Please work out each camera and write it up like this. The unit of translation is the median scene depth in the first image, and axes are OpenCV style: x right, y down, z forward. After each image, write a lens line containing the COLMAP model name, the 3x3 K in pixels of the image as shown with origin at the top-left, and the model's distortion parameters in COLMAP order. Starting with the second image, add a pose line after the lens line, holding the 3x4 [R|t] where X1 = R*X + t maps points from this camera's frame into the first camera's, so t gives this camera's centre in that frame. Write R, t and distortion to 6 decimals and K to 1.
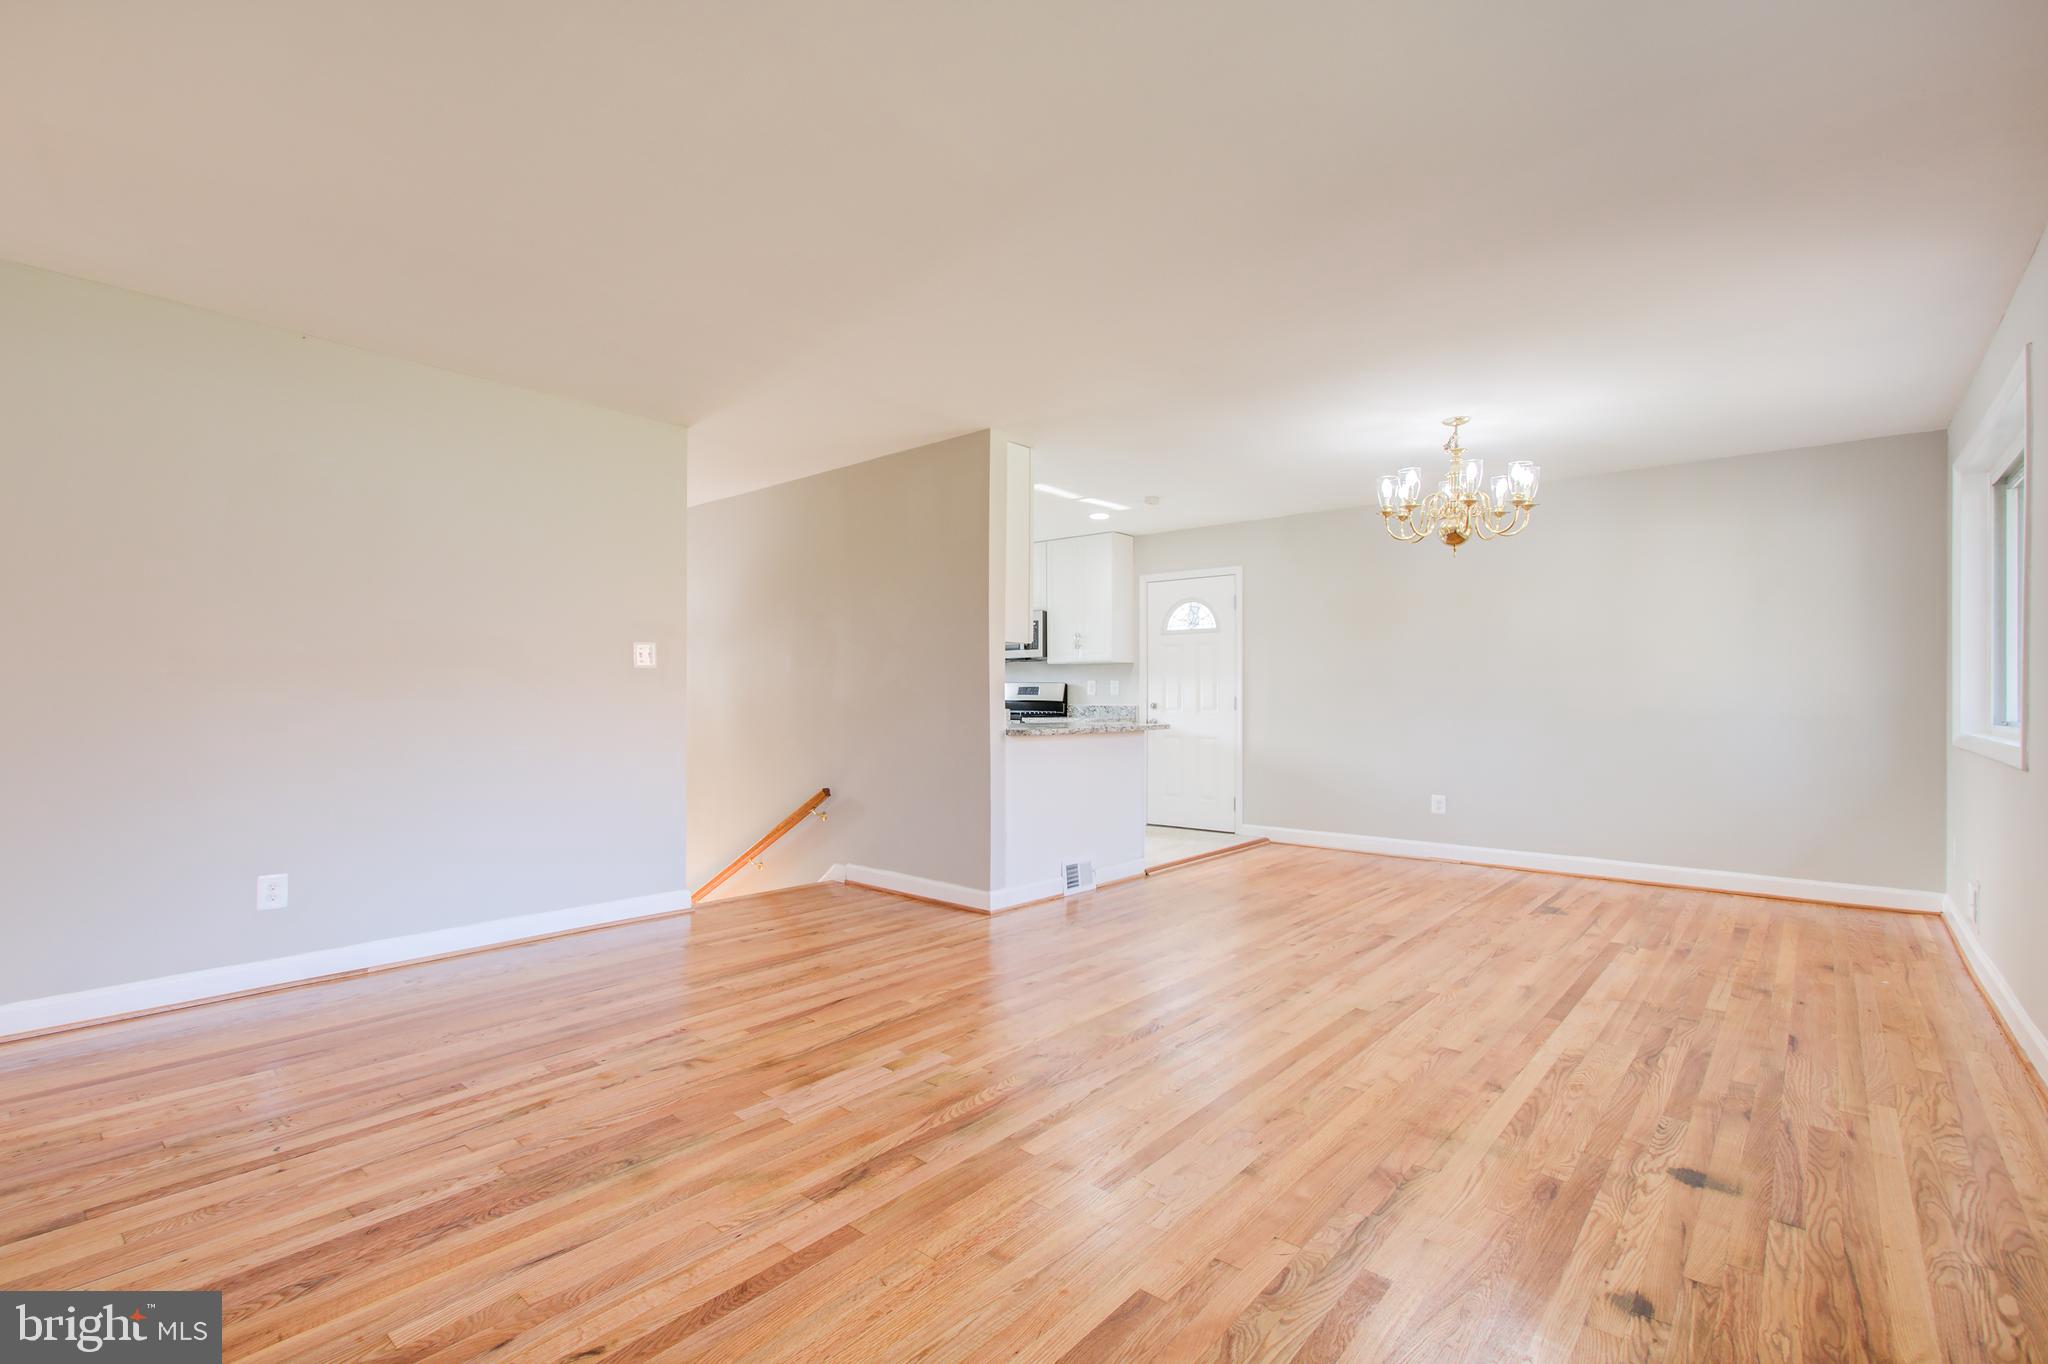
lens RADIAL K [[924.2, 0, 1010.8], [0, 924.2, 700.9], [0, 0, 1]] dist [0.000458, 0.003555]
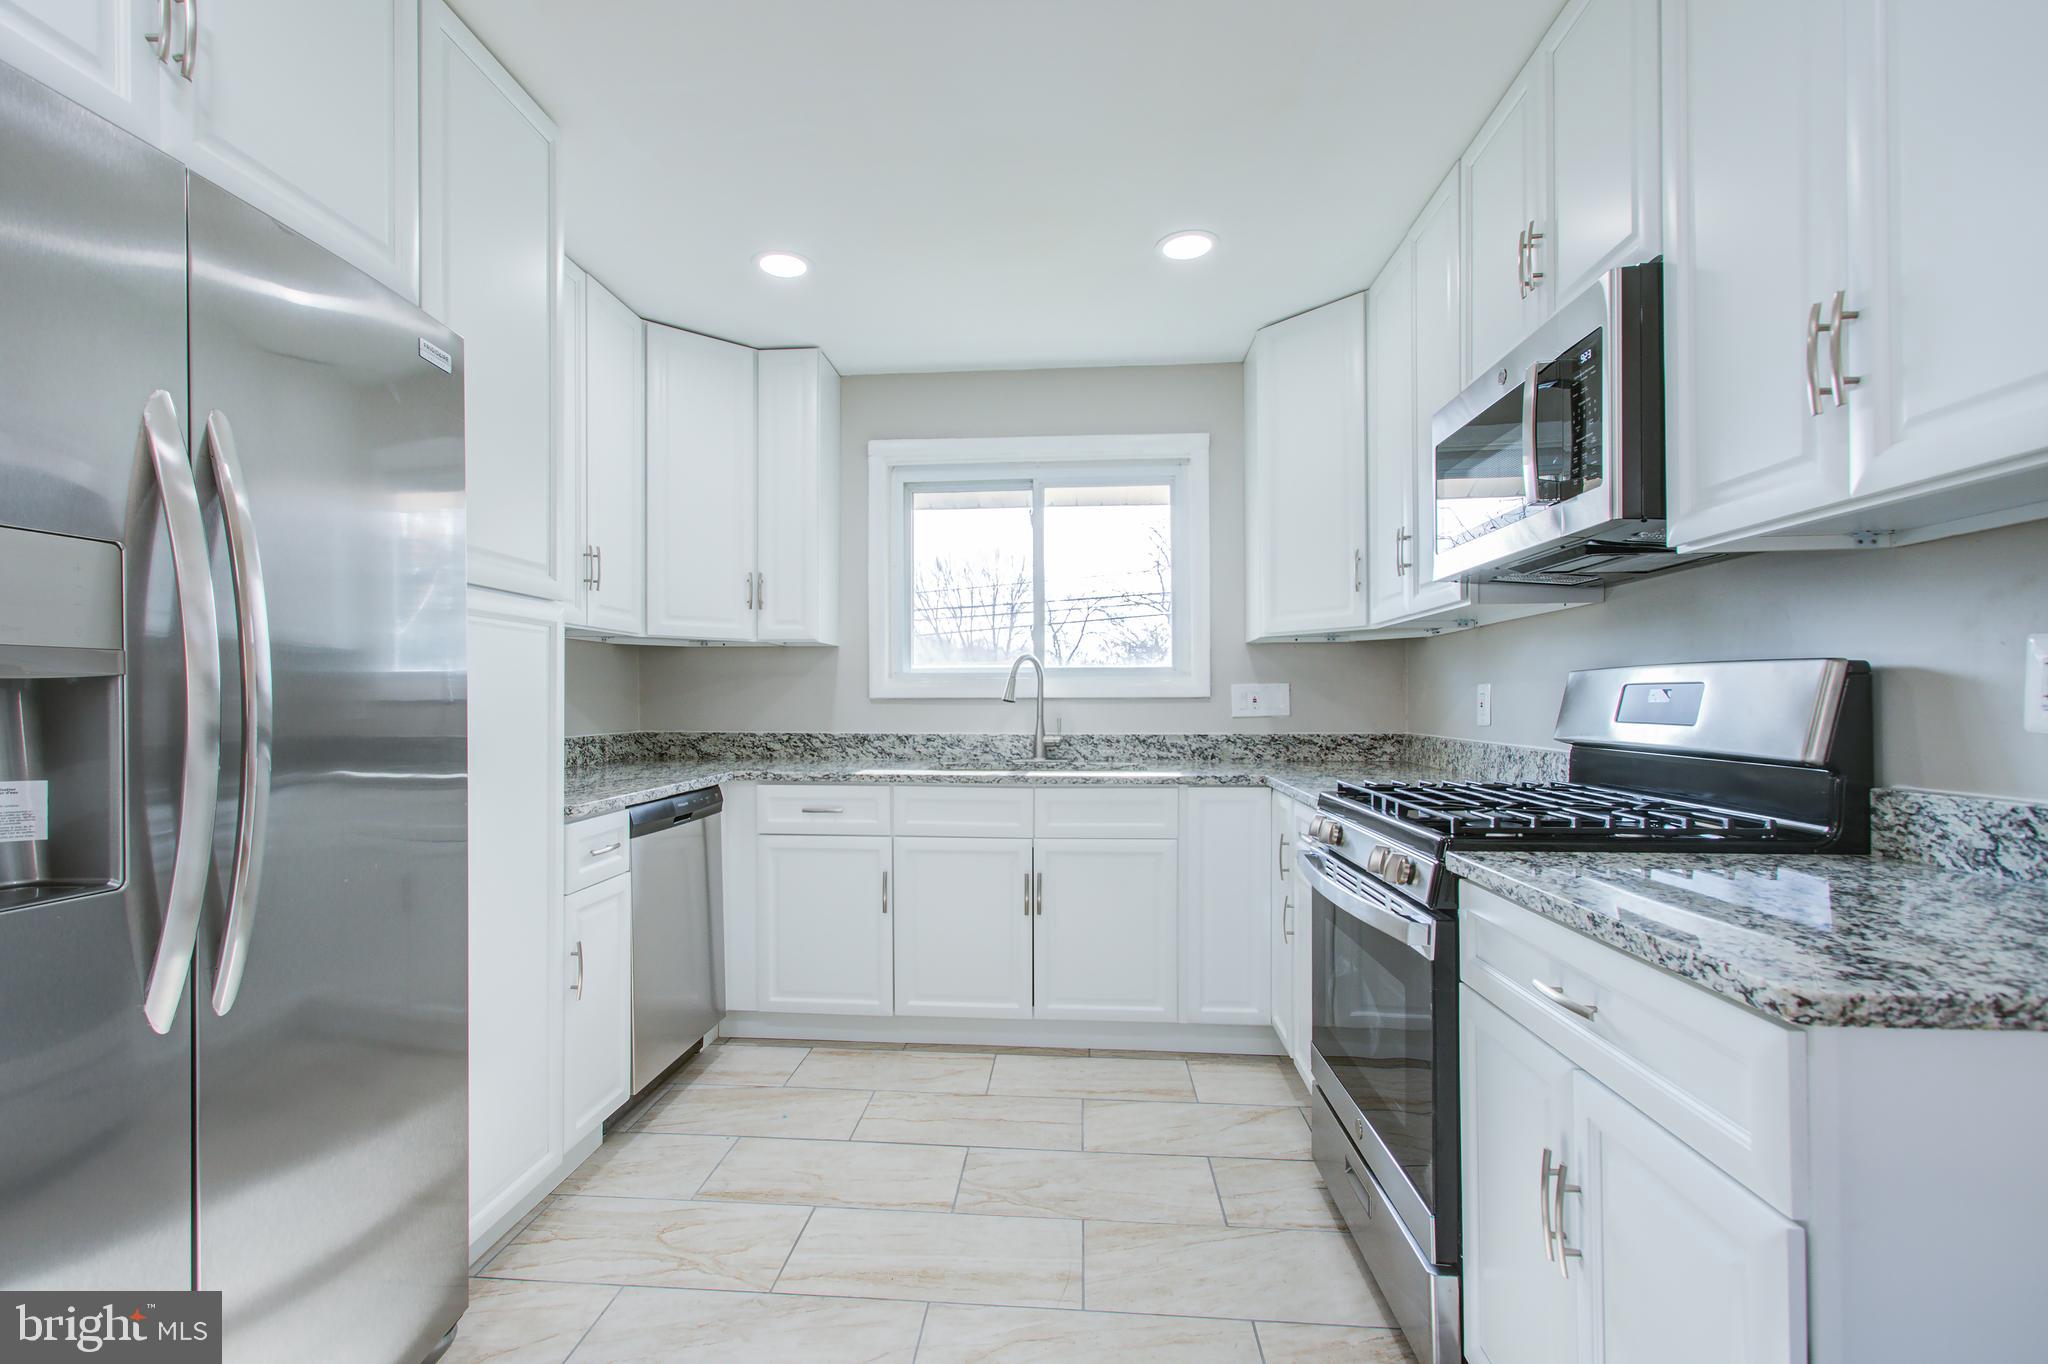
lens RADIAL K [[924.2, 0, 1004.4], [0, 924.2, 695.3], [0, 0, 1]] dist [0.000458, 0.003555]
pose [[0.586815, -0.010569, -0.809652, 0.124206], [0.002583, 0.999934, -0.011181, -0.012999], [0.809717, 0.004470, 0.586803, 0.905131]]
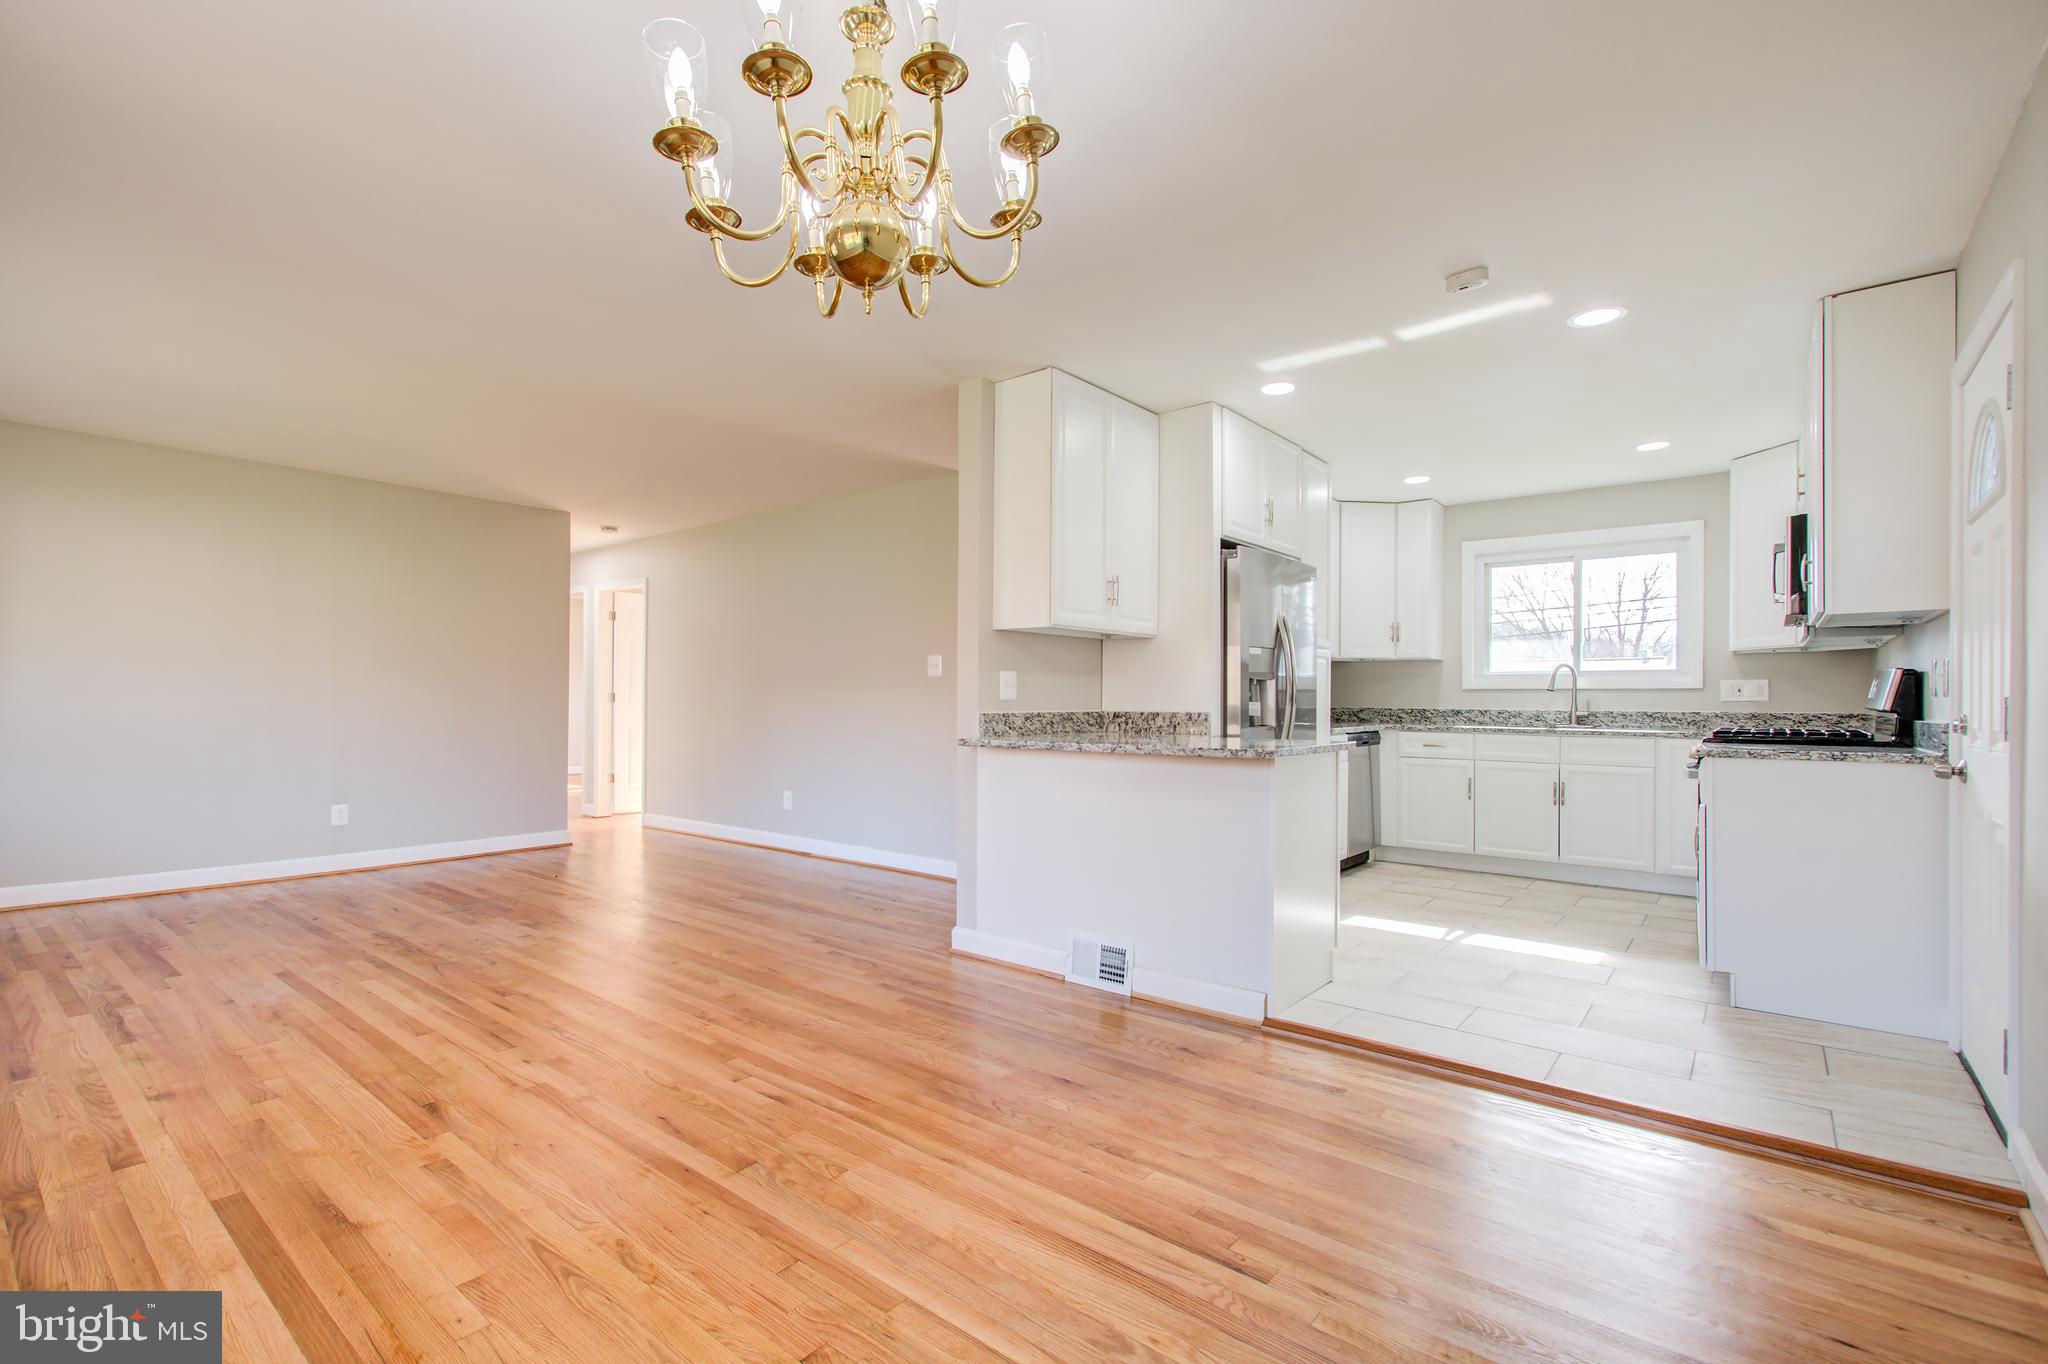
lens RADIAL K [[924.2, 0, 1001.0], [0, 924.2, 698.7], [0, 0, 1]] dist [0.000458, 0.003555]
pose [[0.020988, -0.003950, -0.999772, 0.554049], [-0.008517, 0.999955, -0.004129, -0.000276], [0.999743, 0.008602, 0.020953, 0.679123]]
